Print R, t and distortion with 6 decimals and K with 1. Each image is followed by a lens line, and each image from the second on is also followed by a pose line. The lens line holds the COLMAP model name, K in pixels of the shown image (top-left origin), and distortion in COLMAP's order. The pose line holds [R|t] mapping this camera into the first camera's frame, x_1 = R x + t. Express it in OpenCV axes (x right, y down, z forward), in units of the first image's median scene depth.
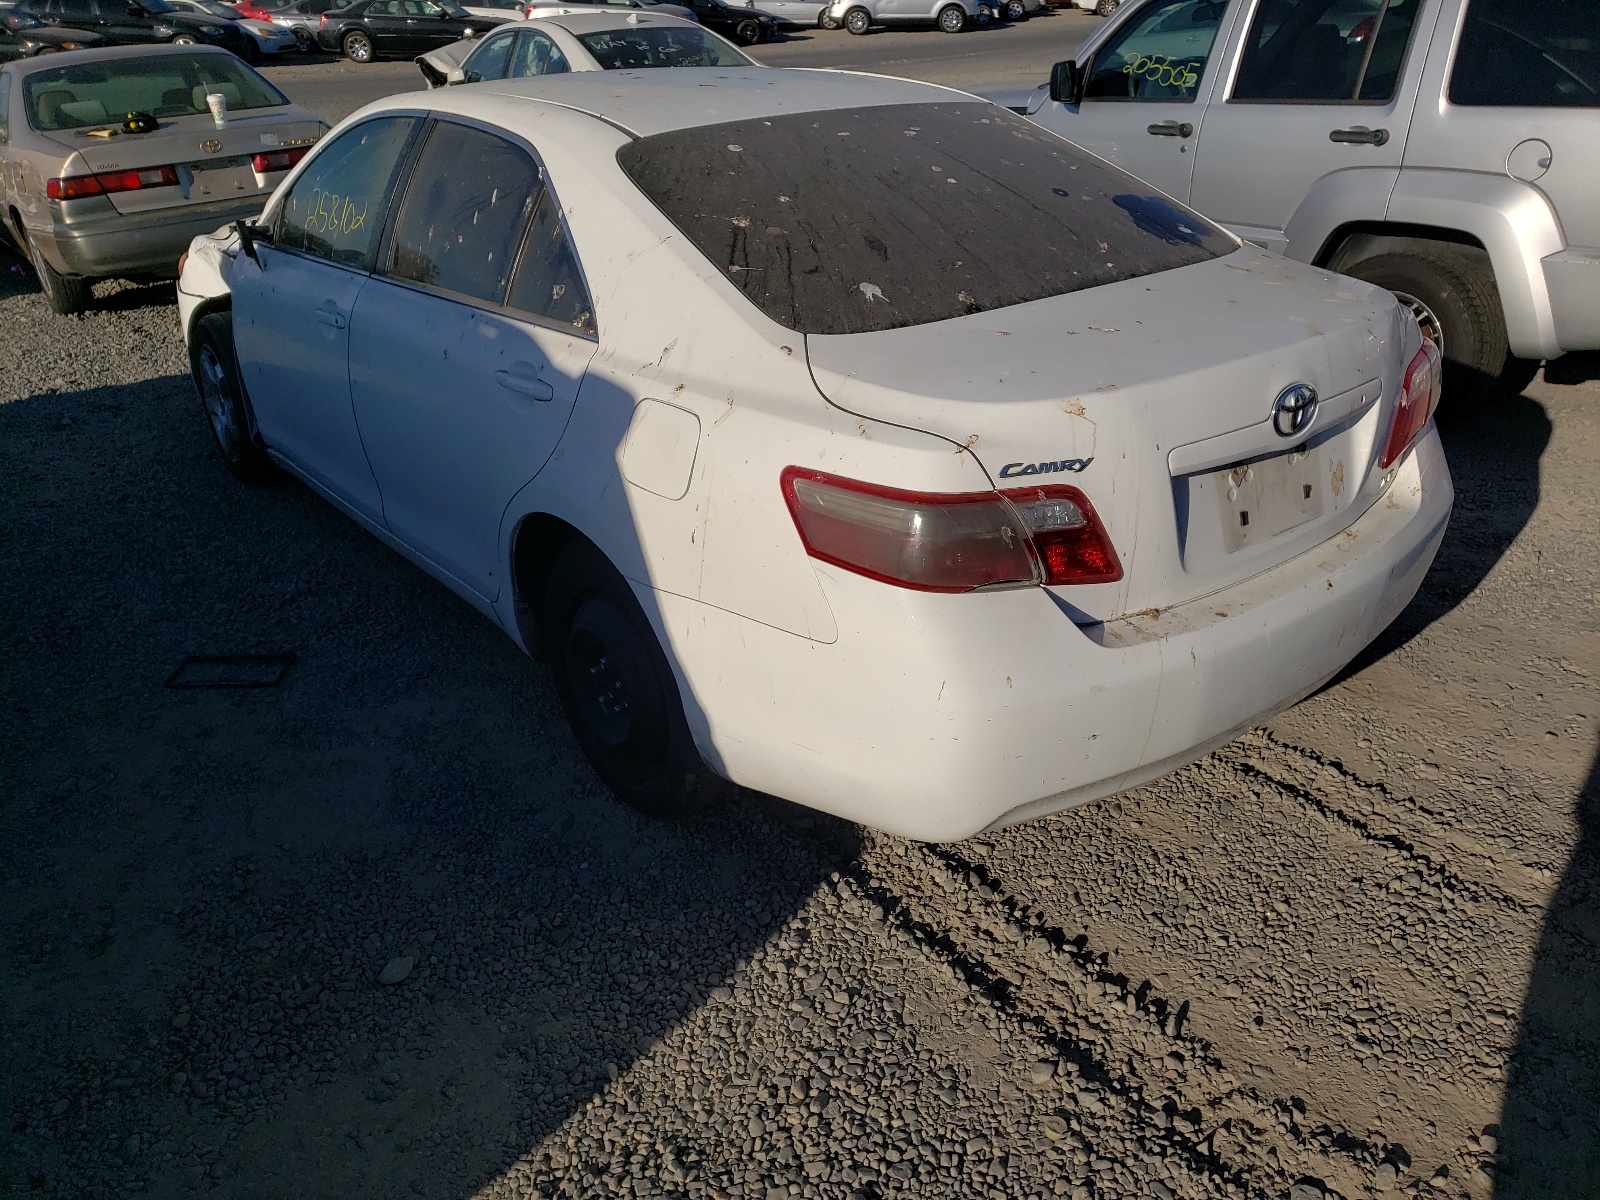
lens RADIAL K [[1233.3, 0, 800.0], [0, 1233.3, 600.0], [0, 0, 1]] dist [0.042226, 0.001094]
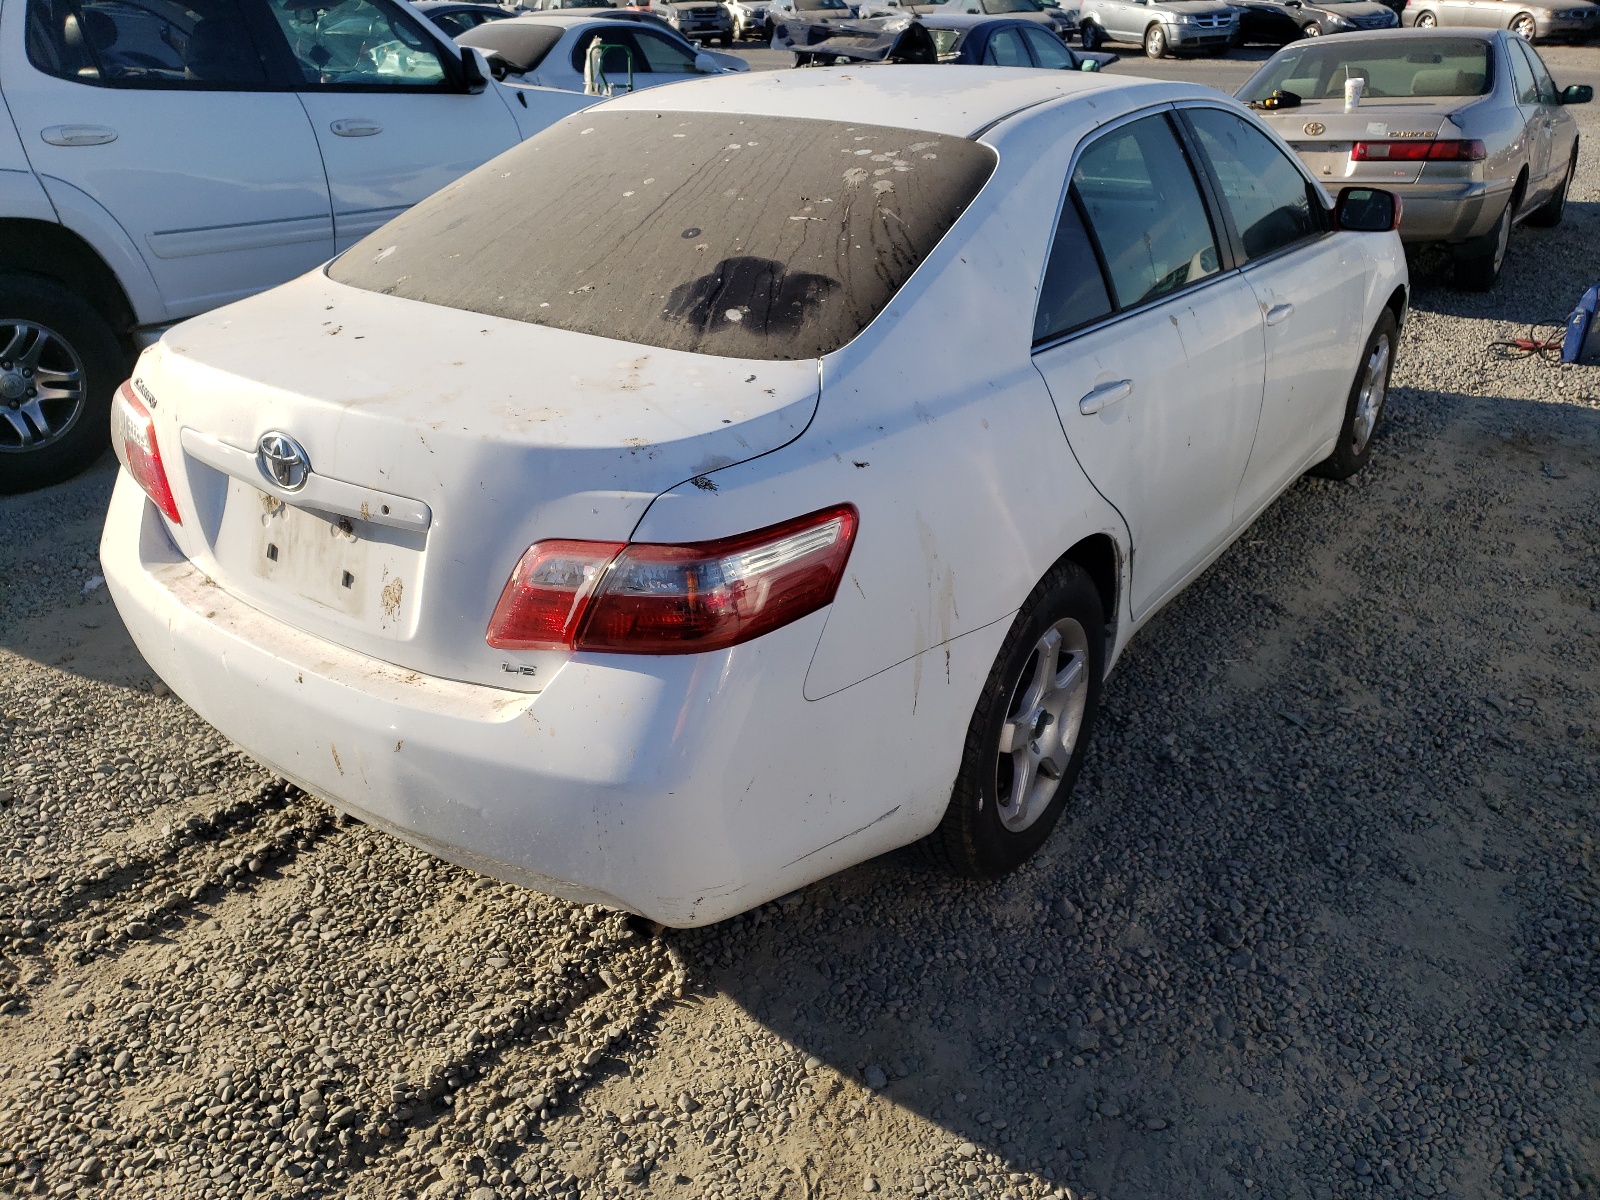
lens RADIAL K [[1233.3, 0, 800.0], [0, 1233.3, 600.0], [0, 0, 1]] dist [0.042226, 0.001094]
pose [[0.291685, 0.438181, -0.850245, 1.143905], [-0.423437, 0.856208, 0.295990, -0.428324], [0.857684, 0.273689, 0.435285, 0.831700]]
